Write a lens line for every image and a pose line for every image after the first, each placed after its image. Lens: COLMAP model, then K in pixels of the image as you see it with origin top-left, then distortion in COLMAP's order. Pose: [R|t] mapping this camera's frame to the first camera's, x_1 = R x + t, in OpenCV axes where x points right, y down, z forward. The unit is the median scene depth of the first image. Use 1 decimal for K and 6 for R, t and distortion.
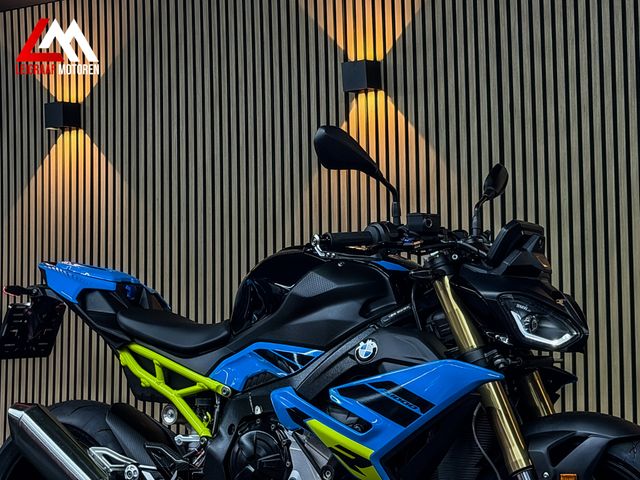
lens RADIAL K [[1434.9, 0, 320.0], [0, 1434.9, 240.0], [0, 0, 1]] dist [0.117307, 0.088777]
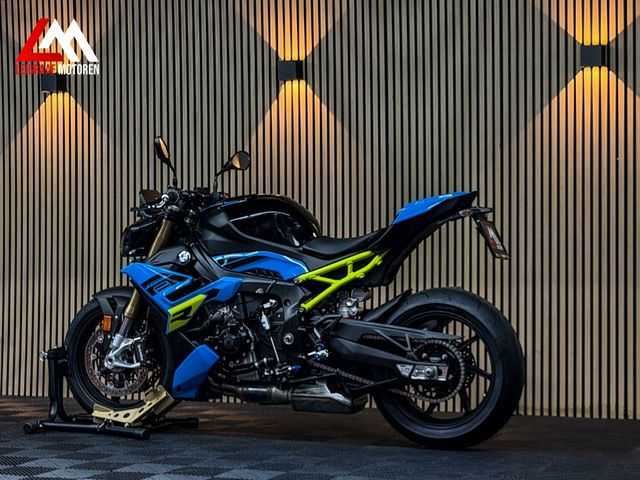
lens RADIAL K [[1432.8, 0, 320.0], [0, 1432.8, 240.0], [0, 0, 1]] dist [0.051374, 0.958234]
pose [[0.978173, 0.007510, 0.207657, -0.389174], [-0.021848, 0.997524, 0.066841, -0.061046], [-0.206641, -0.069919, 0.975915, -0.728440]]
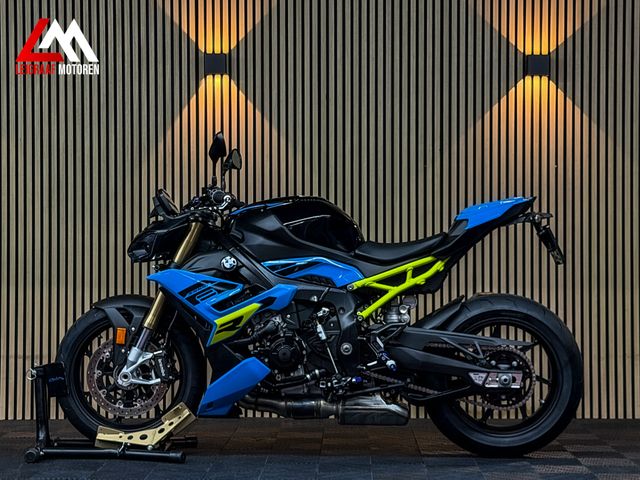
lens RADIAL K [[1432.8, 0, 320.0], [0, 1432.8, 240.0], [0, 0, 1]] dist [0.051374, 0.958234]
pose [[0.840307, 0.012294, 0.541972, -1.009324], [-0.048889, 0.997388, 0.053175, -0.034783], [-0.539902, -0.071179, 0.838713, -0.378267]]
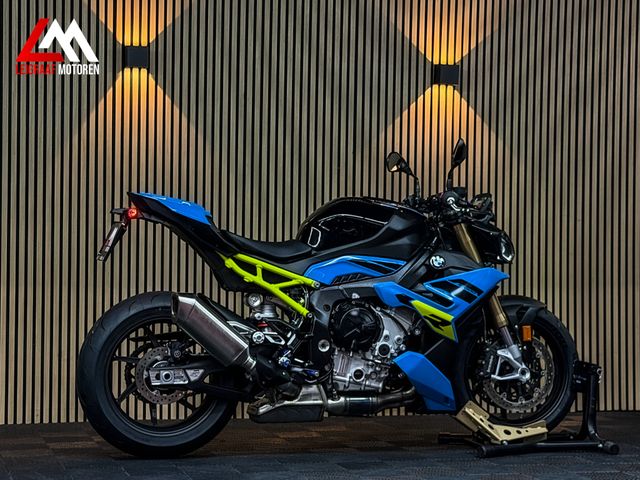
lens RADIAL K [[1423.6, 0, 320.0], [0, 1423.6, 240.0], [0, 0, 1]] dist [0.090937, -0.138544]
pose [[0.647896, 0.024940, 0.761321, -1.391759], [-0.076562, 0.996535, 0.032510, 0.003038], [-0.757871, -0.079352, 0.647560, -0.035731]]
